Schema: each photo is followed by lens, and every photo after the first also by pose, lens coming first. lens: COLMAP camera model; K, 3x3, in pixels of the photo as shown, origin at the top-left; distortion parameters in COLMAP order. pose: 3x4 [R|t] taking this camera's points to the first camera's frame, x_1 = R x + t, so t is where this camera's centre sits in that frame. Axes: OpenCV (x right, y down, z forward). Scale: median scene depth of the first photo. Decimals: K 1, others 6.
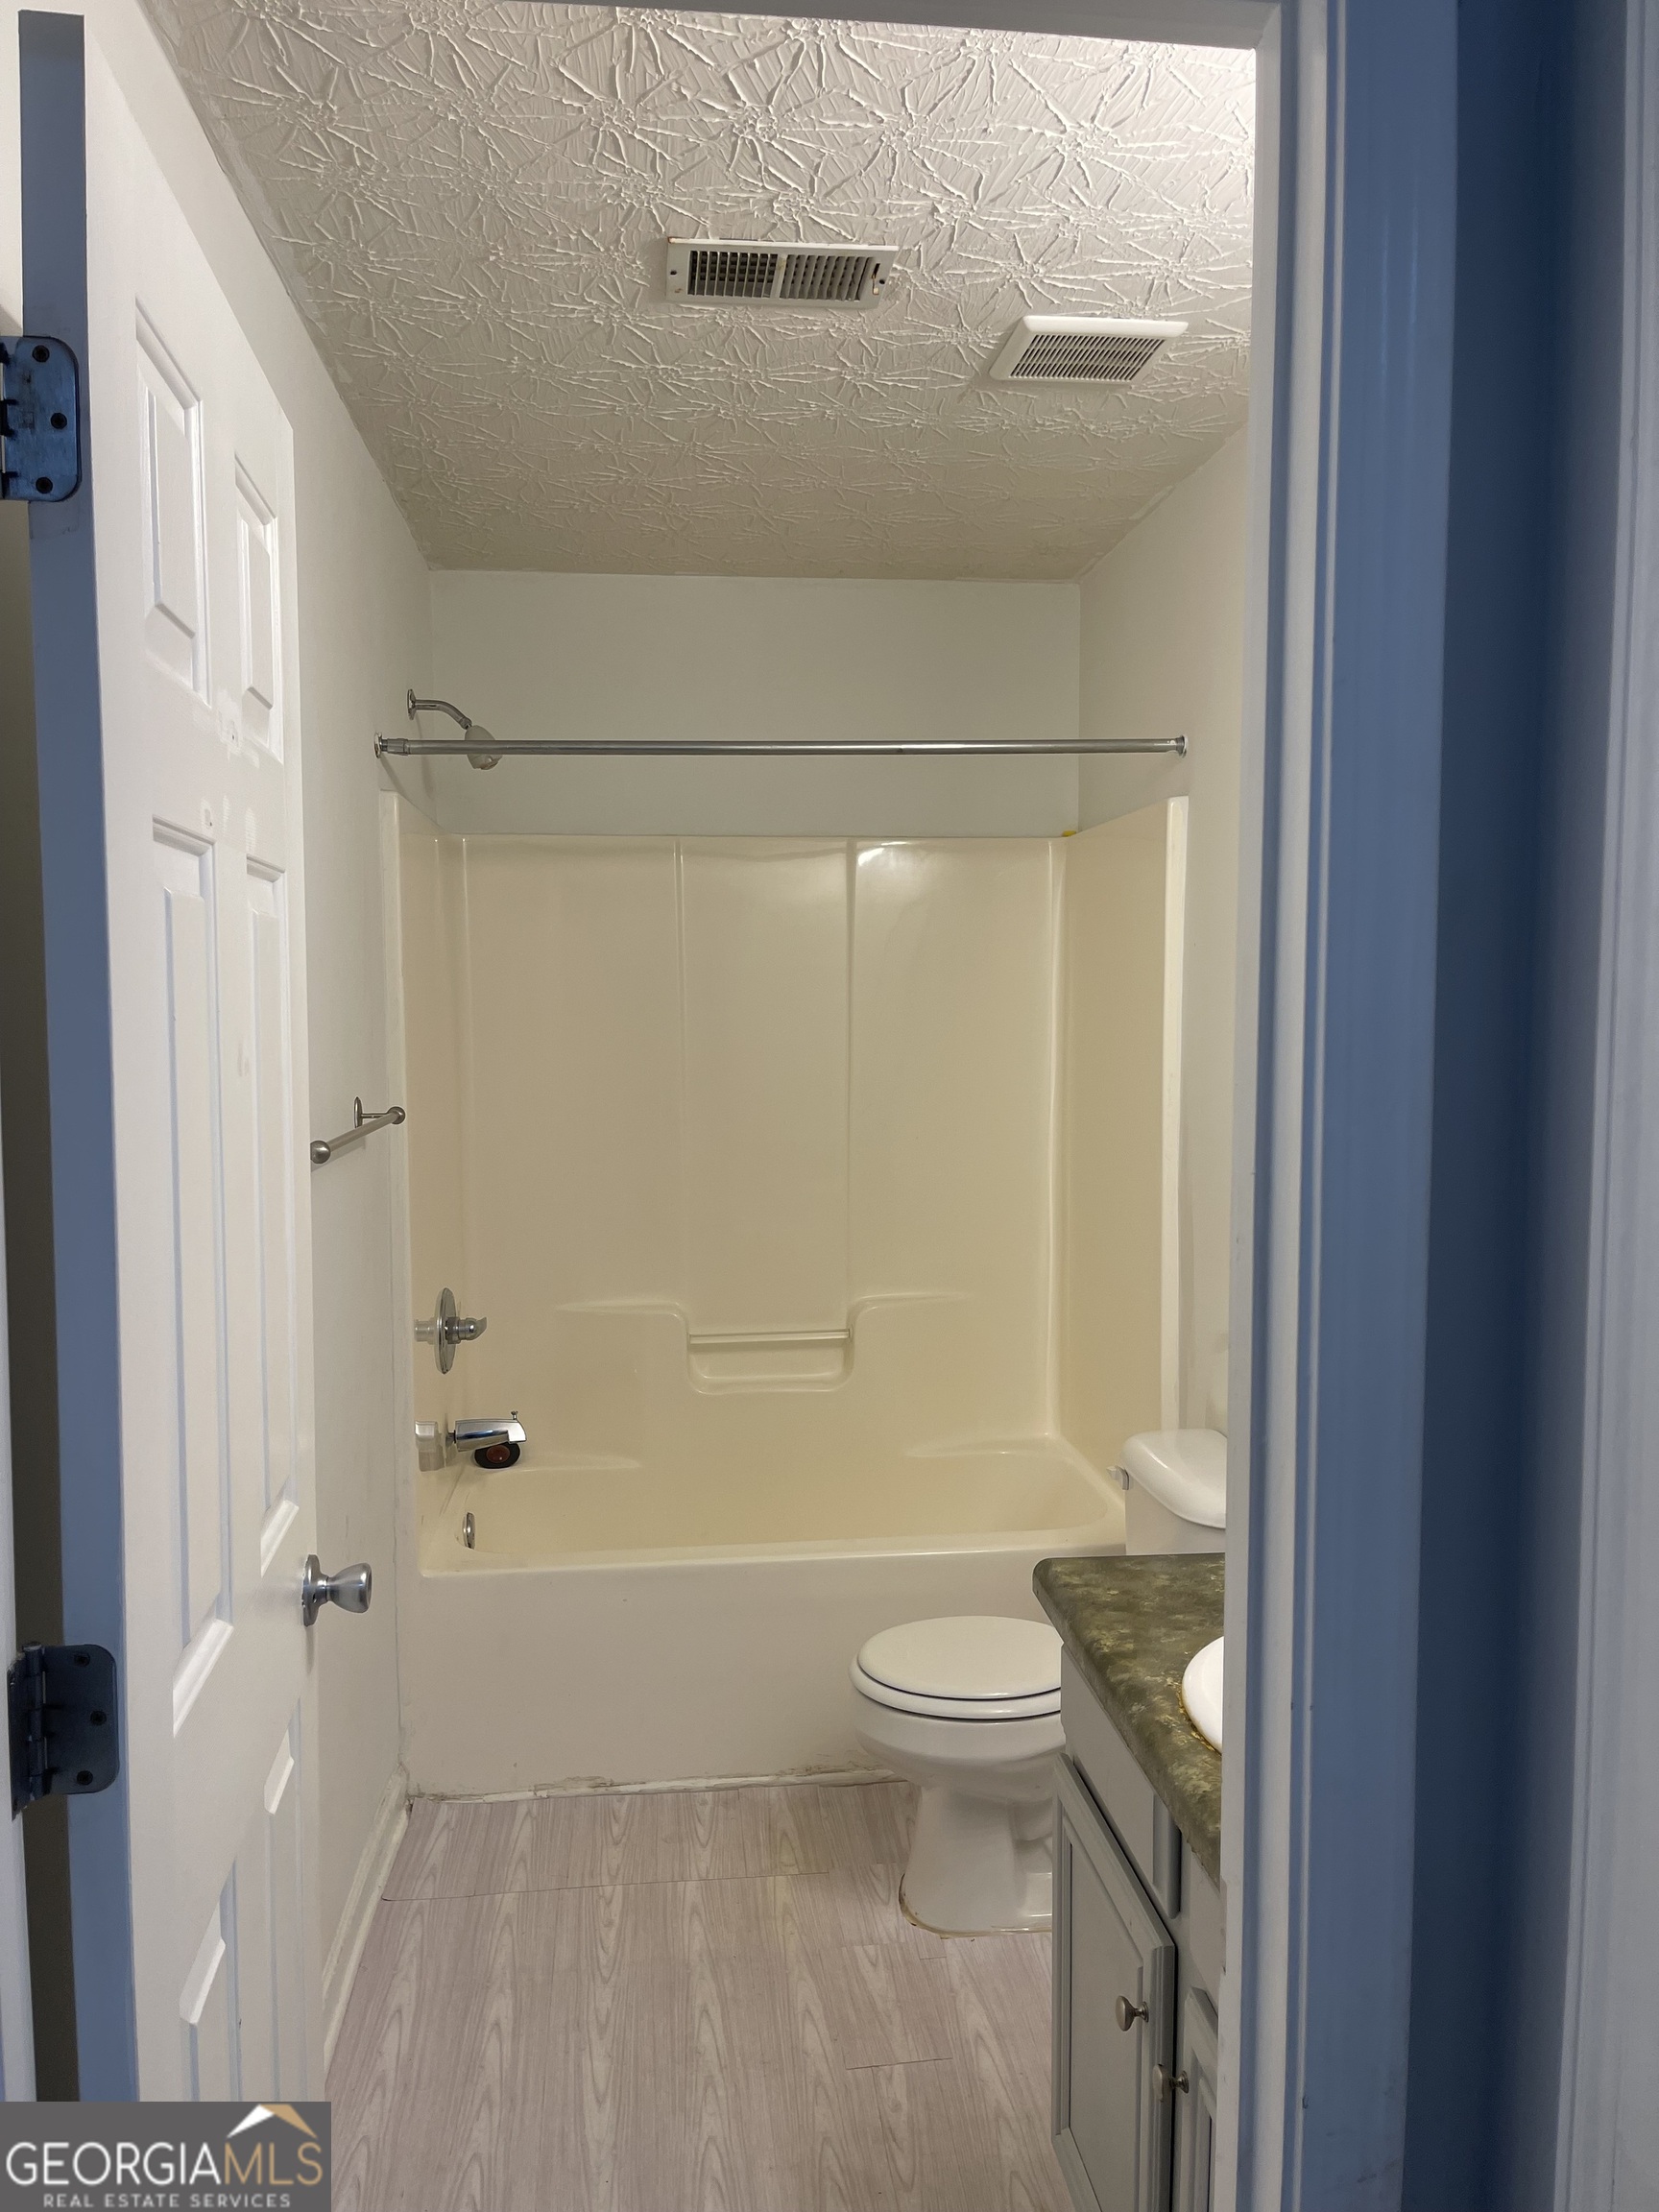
lens RADIAL K [[1633.3, 0, 820.6], [0, 1633.3, 1104.7], [0, 0, 1]] dist [0.009263, -0.052126]
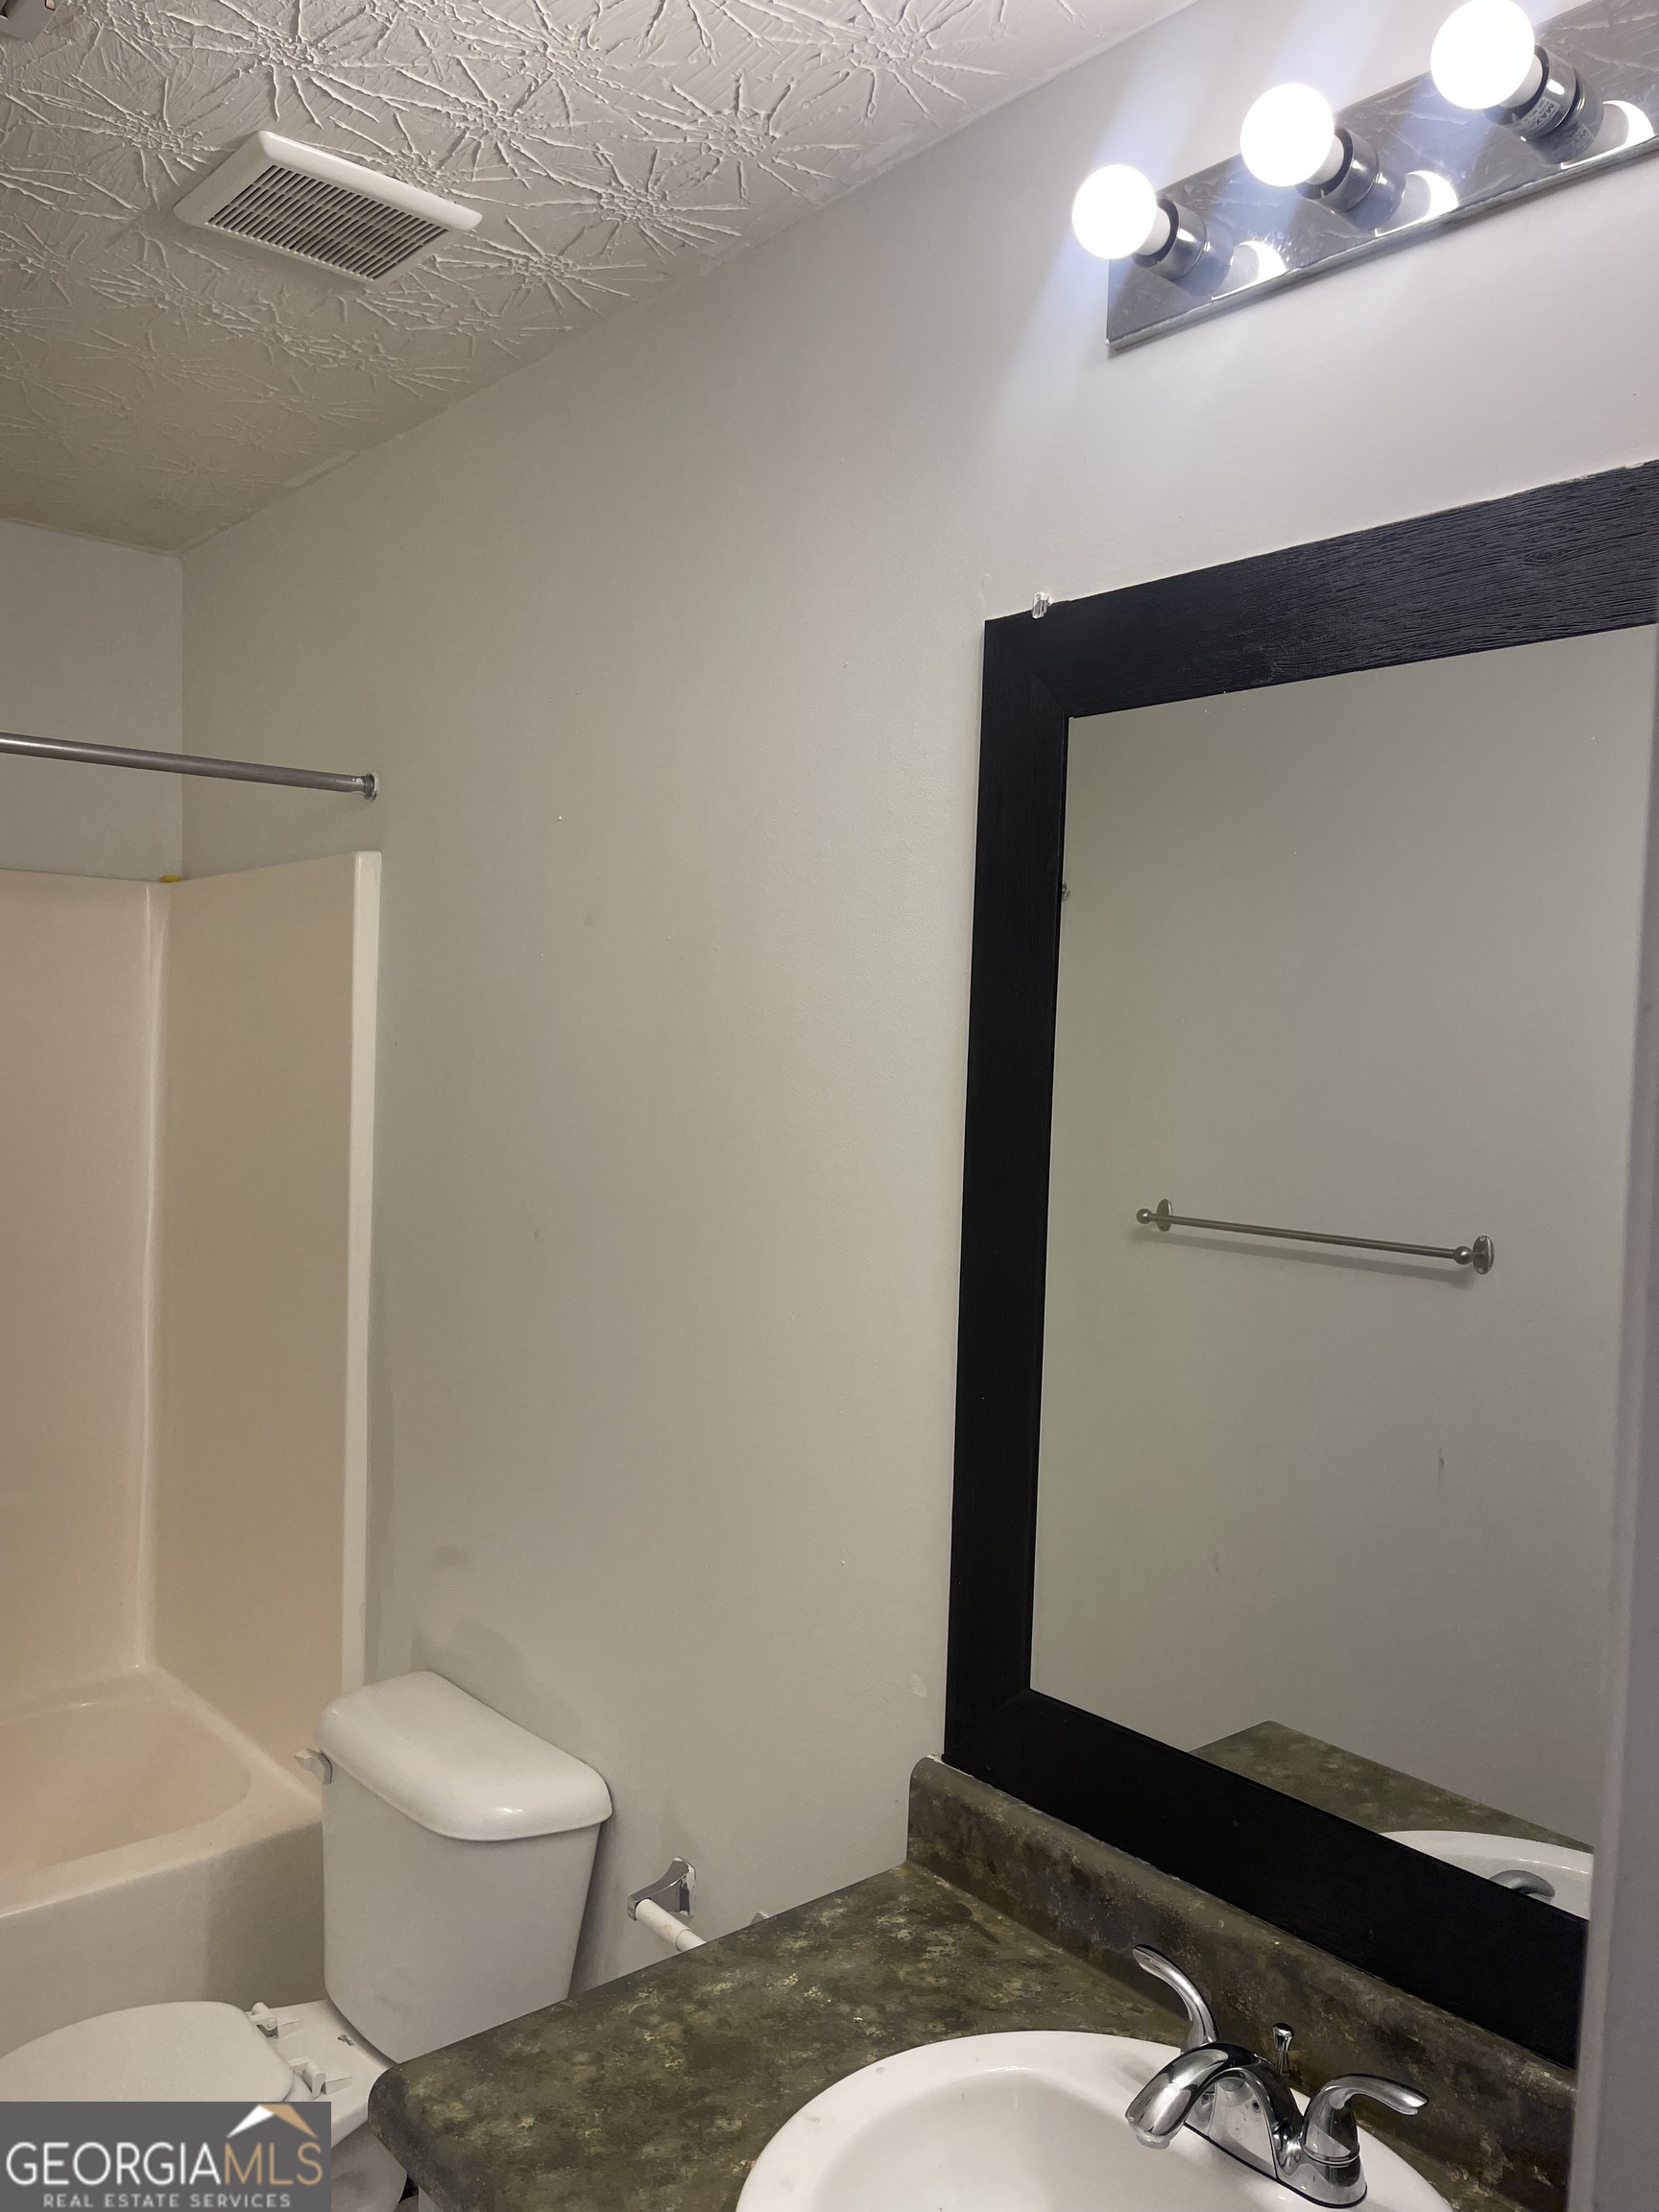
lens RADIAL K [[1657.0, 0, 824.2], [0, 1657.0, 1117.8], [0, 0, 1]] dist [0.079885, -0.114284]
pose [[0.822513, 0.004039, 0.568733, -0.072415], [0.009318, 0.999745, -0.020576, -0.055967], [-0.568671, 0.022223, 0.822265, 0.291470]]
